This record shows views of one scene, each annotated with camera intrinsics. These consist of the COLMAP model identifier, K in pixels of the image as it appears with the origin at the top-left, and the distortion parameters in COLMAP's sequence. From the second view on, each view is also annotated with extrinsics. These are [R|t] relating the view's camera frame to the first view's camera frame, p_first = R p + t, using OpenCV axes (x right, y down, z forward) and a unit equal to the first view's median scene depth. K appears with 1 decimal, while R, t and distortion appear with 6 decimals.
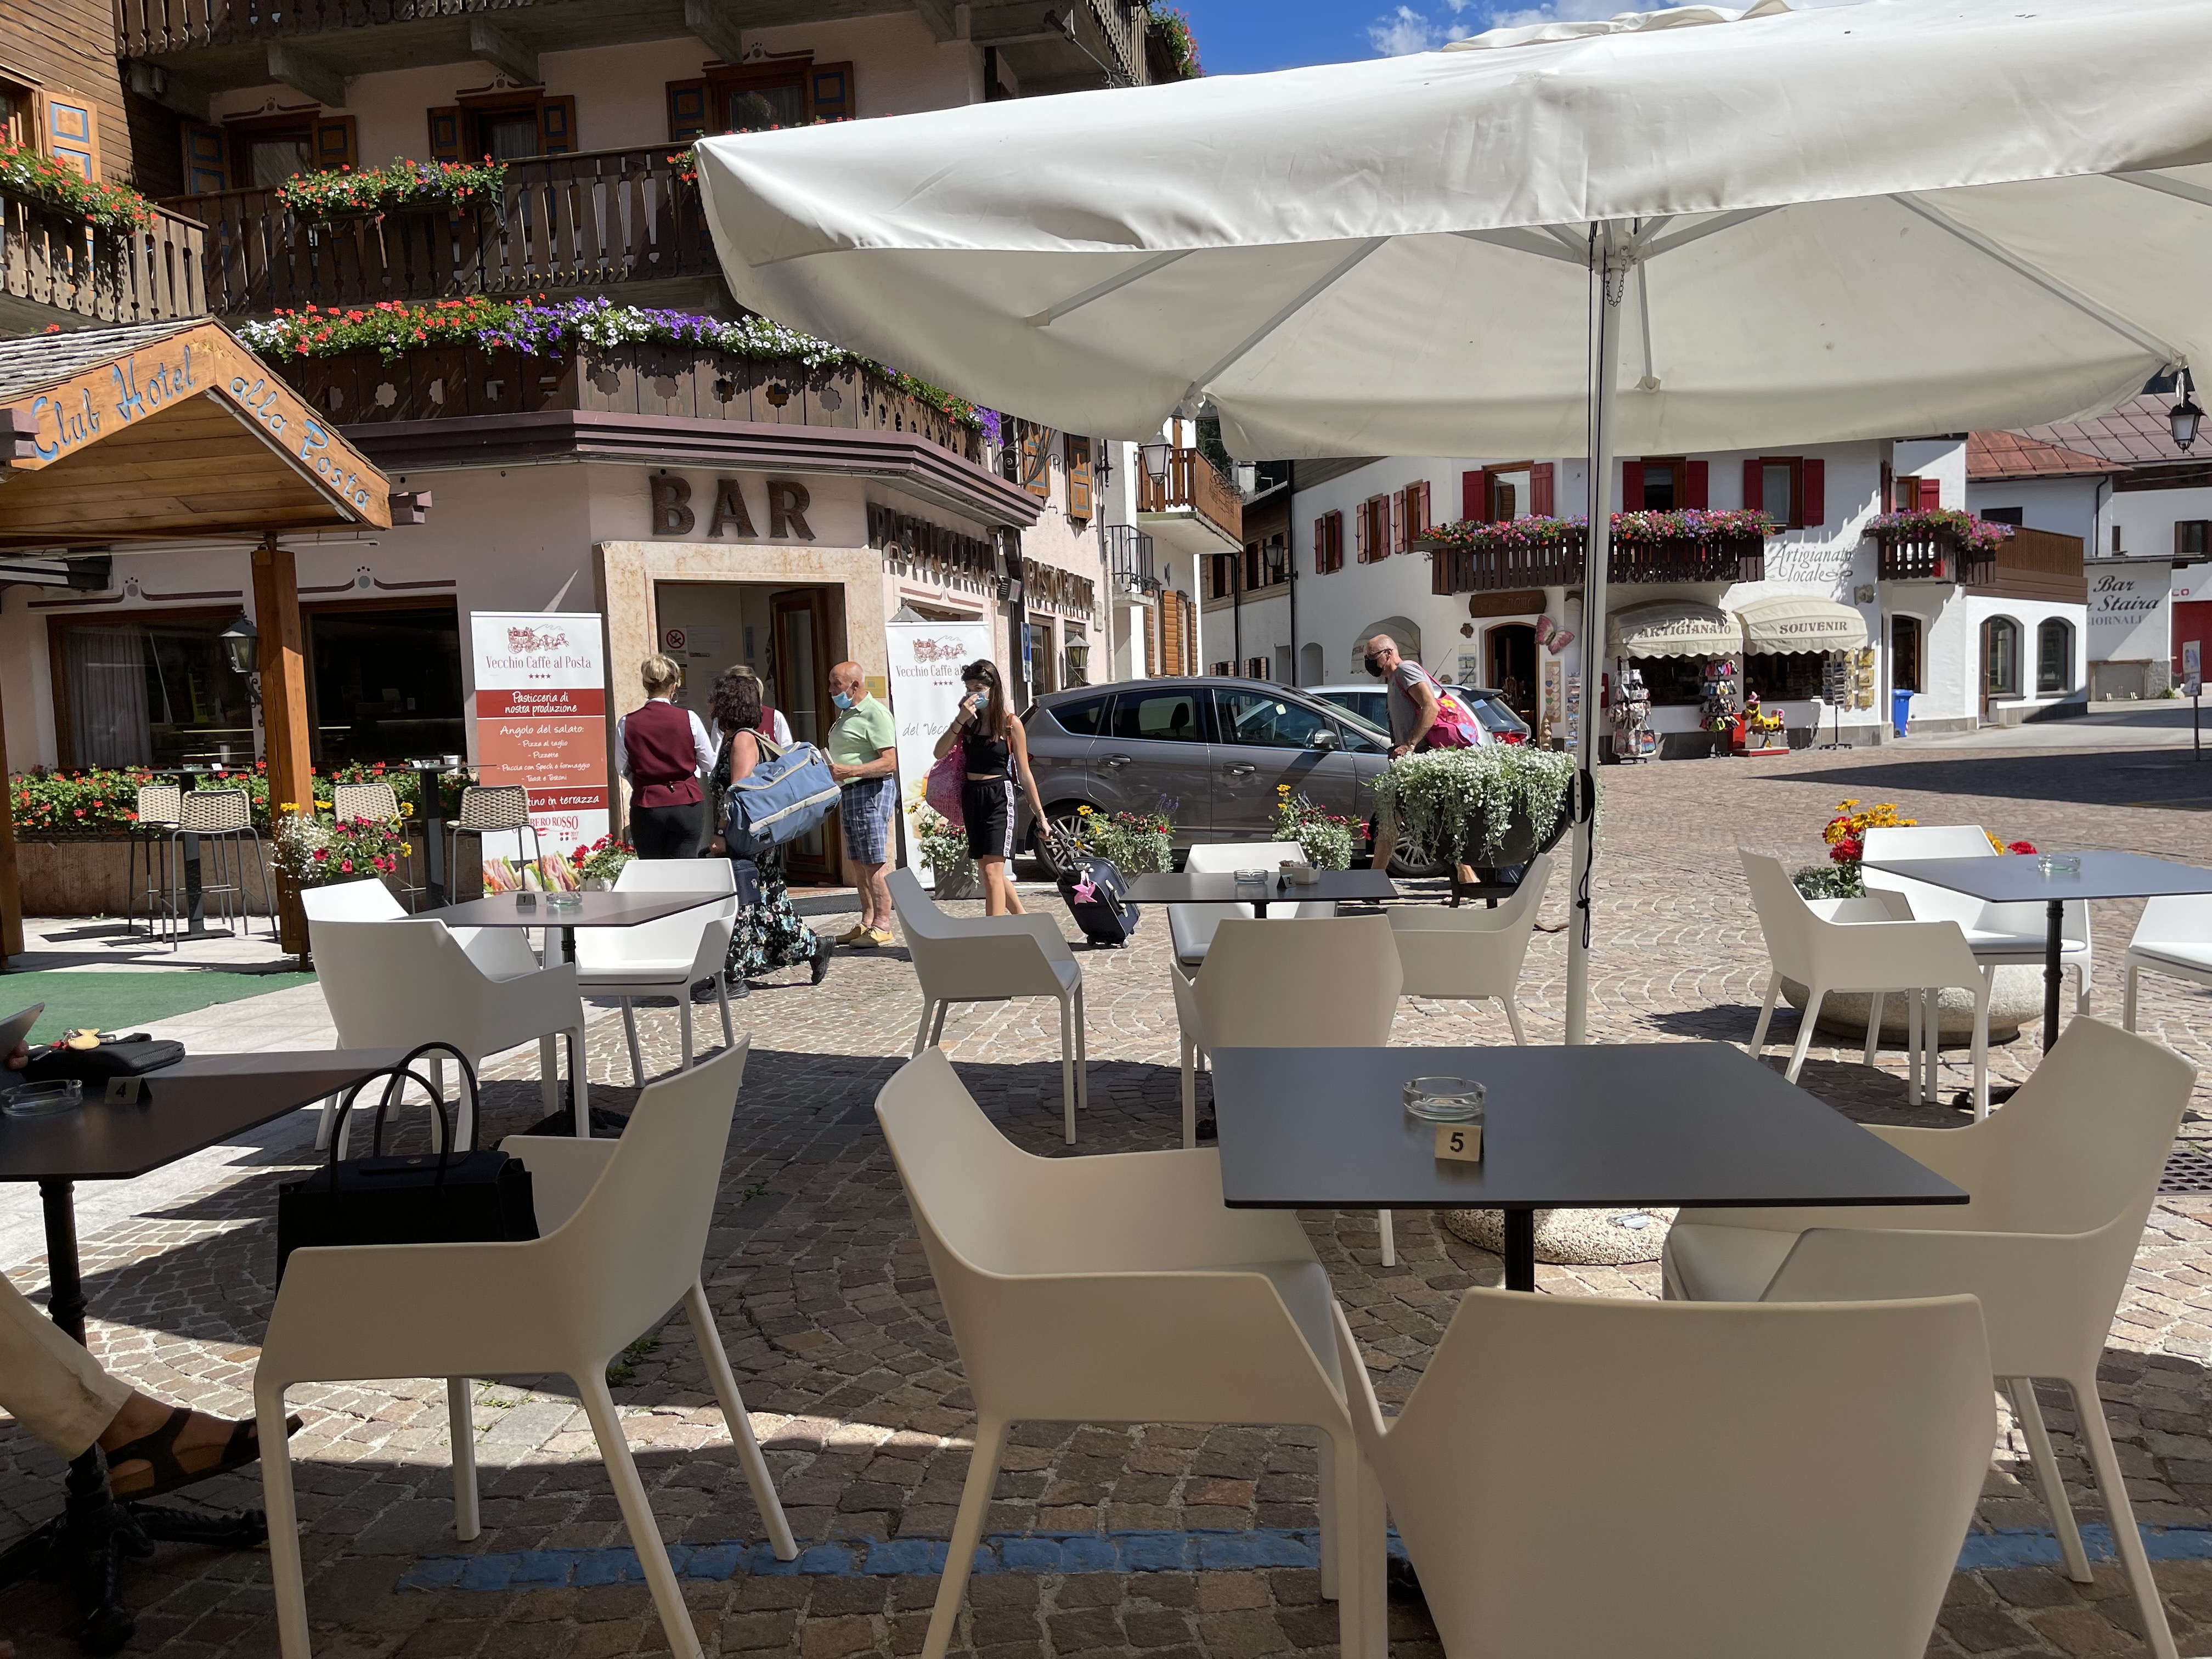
lens RADIAL K [[1648.0, 0, 1099.2], [0, 1648.0, 857.4], [0, 0, 1]] dist [0.055174, -0.091574]
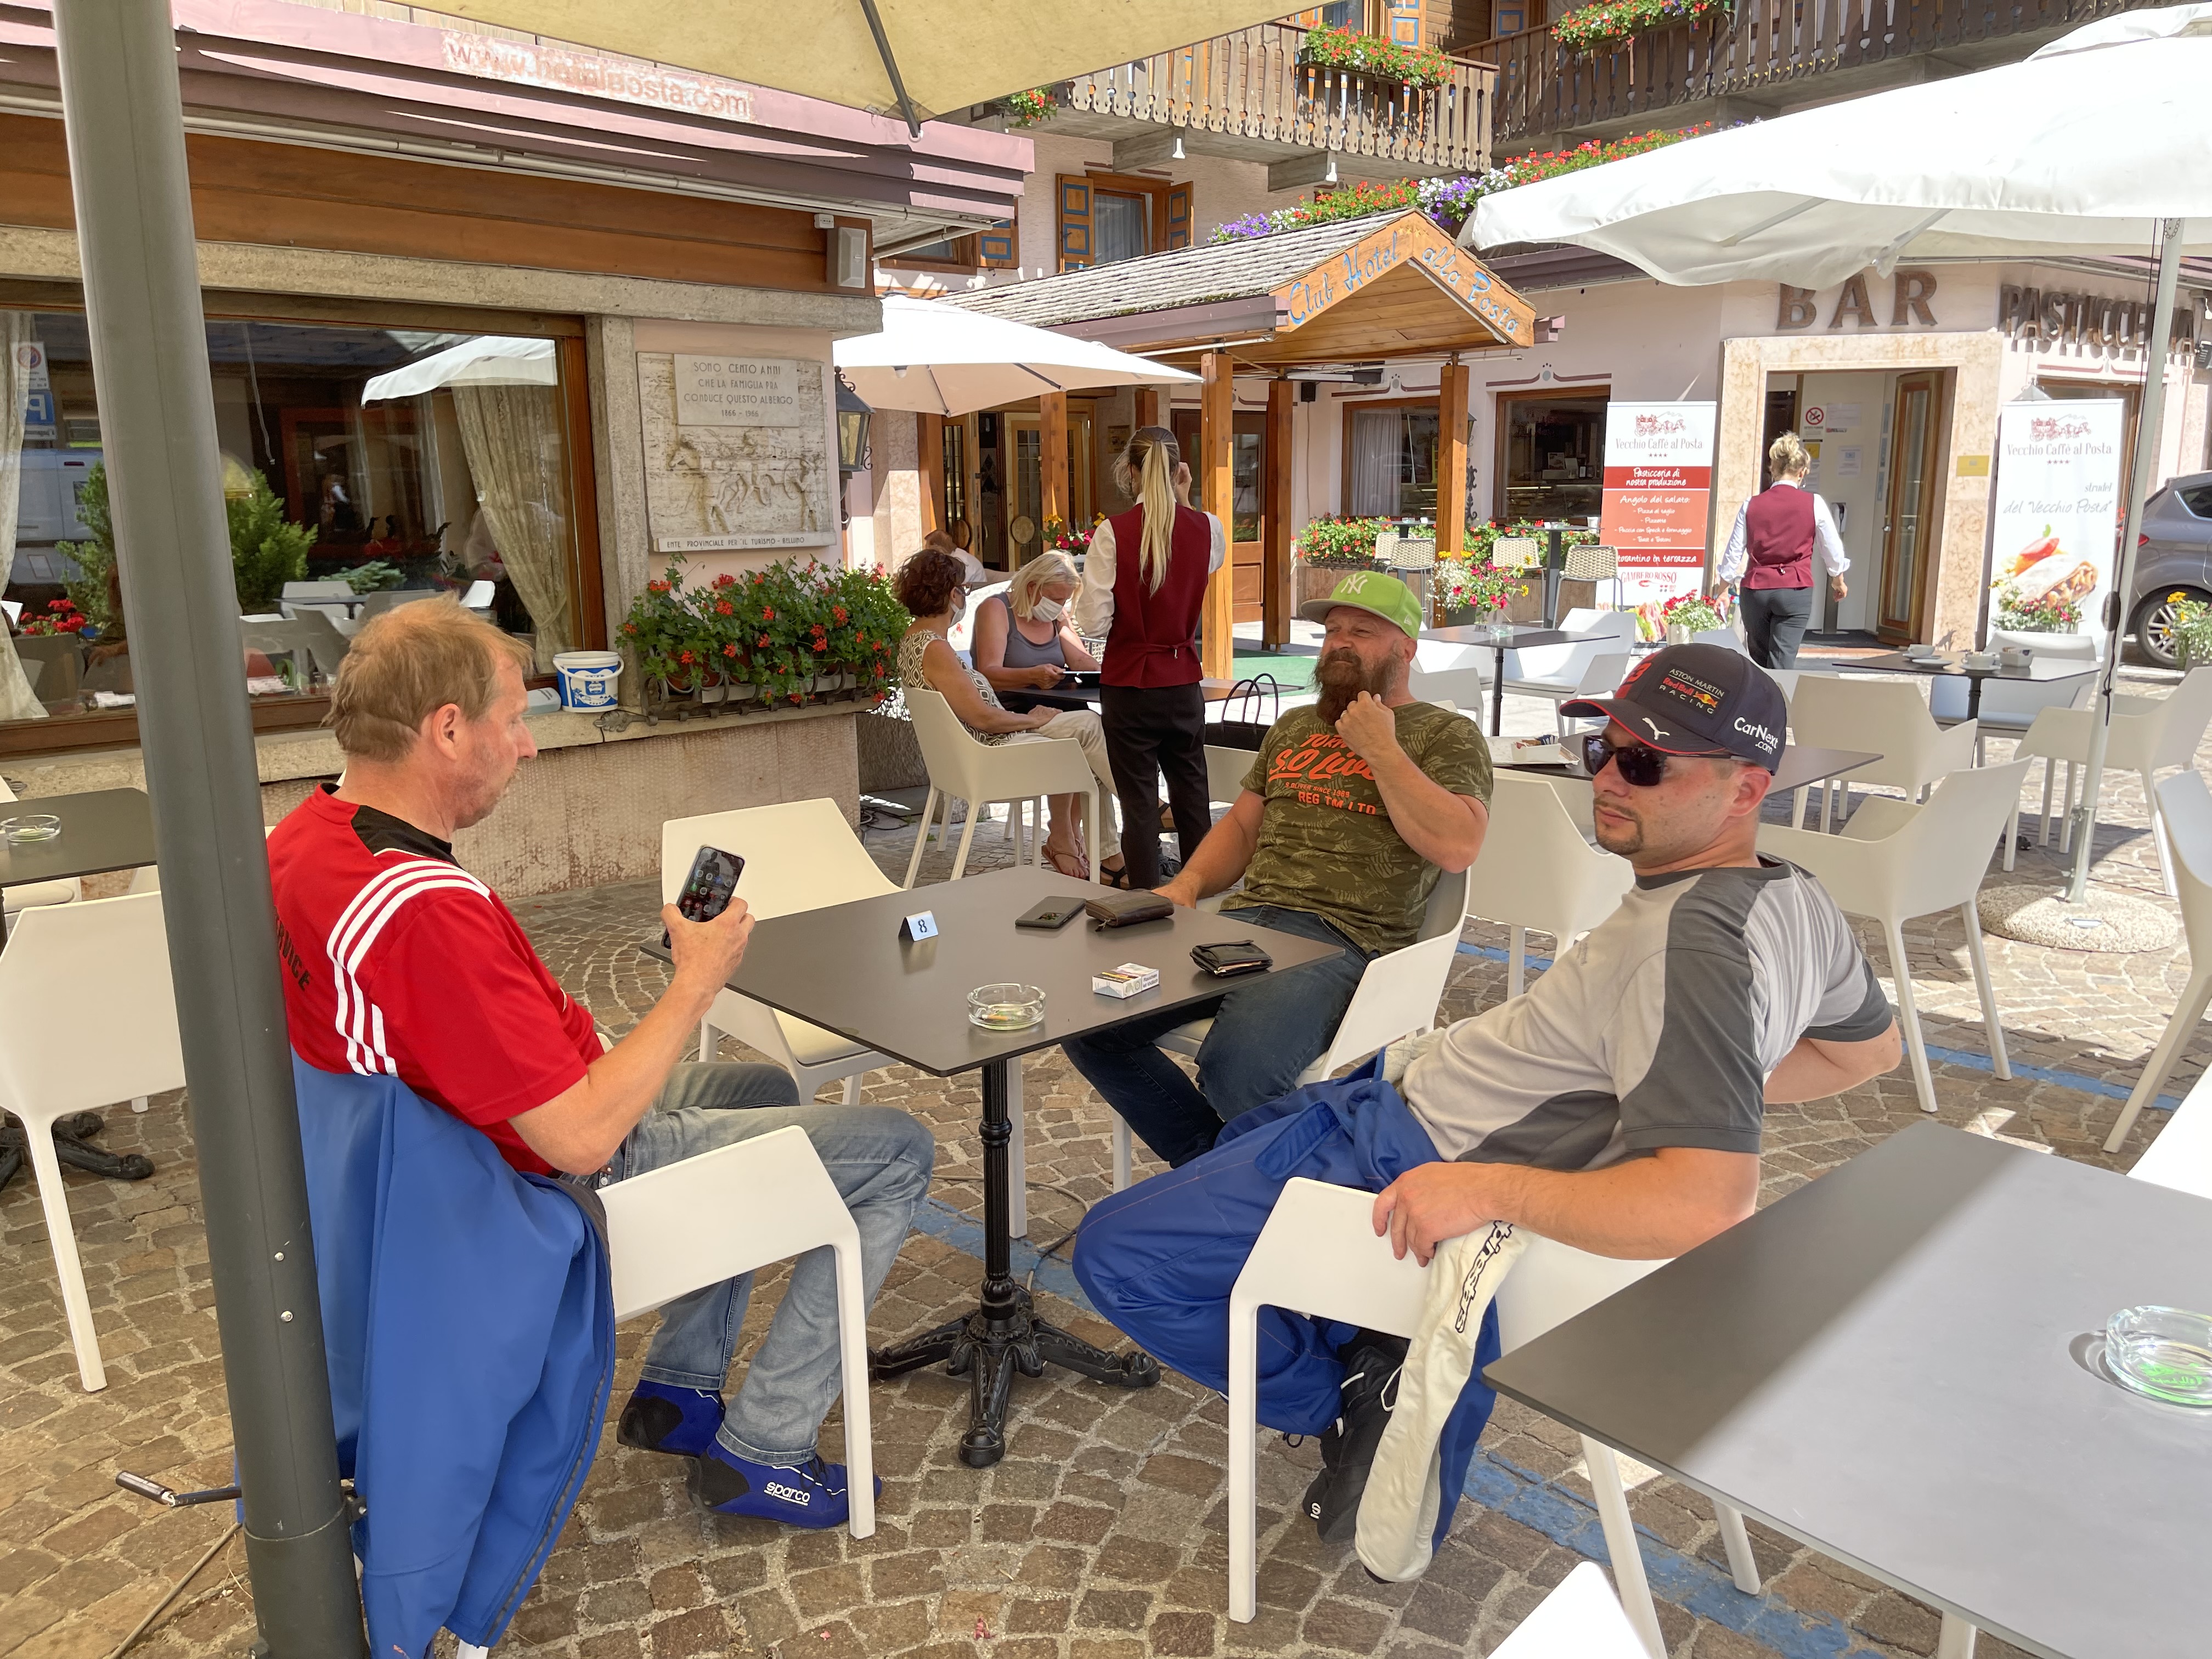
lens RADIAL K [[1697.9, 0, 1104.1], [0, 1697.9, 861.5], [0, 0, 1]] dist [-0.000457, -0.001303]
pose [[0.731894, 0.172078, -0.659333, 0.247146], [-0.072996, 0.981821, 0.175214, -0.004456], [0.677498, -0.080110, 0.731149, -0.224426]]
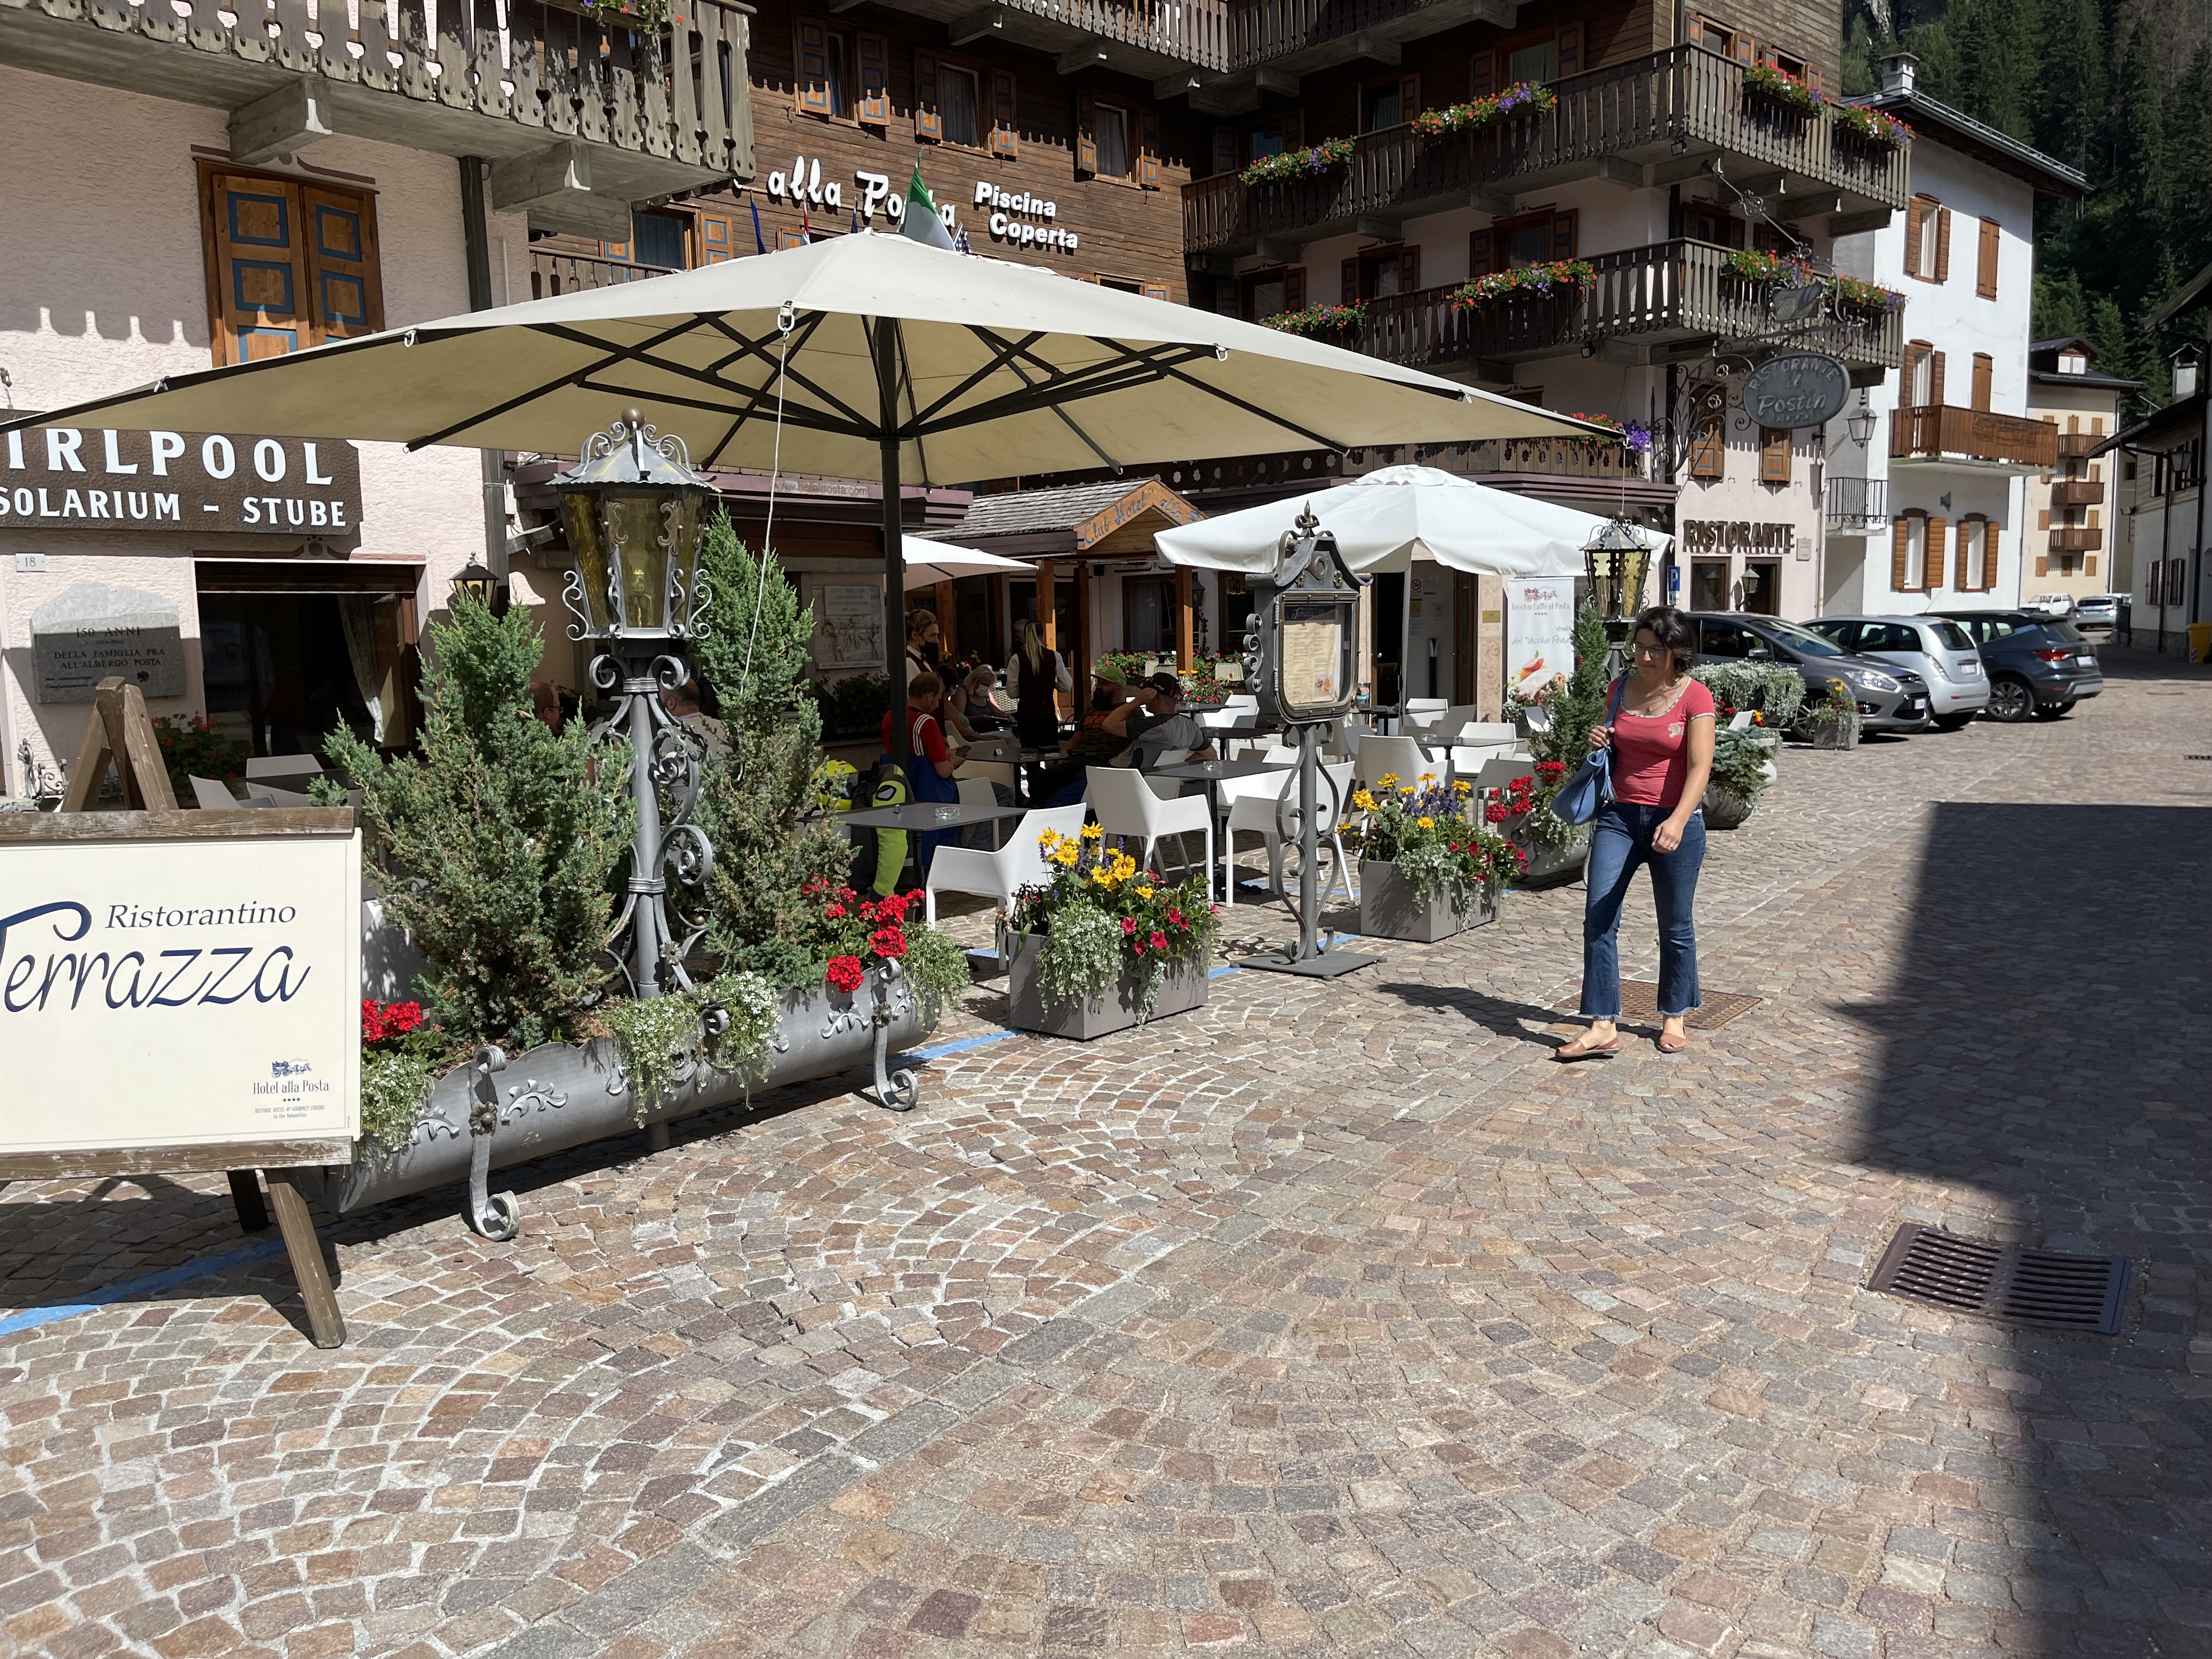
lens RADIAL K [[1779.3, 0, 1091.2], [0, 1779.3, 826.1], [0, 0, 1]] dist [0.081837, -0.129852]
pose [[0.800456, 0.087880, -0.592915, 0.777099], [-0.059782, 0.995966, 0.066912, 0.021761], [0.596403, -0.018114, 0.802481, -0.928257]]
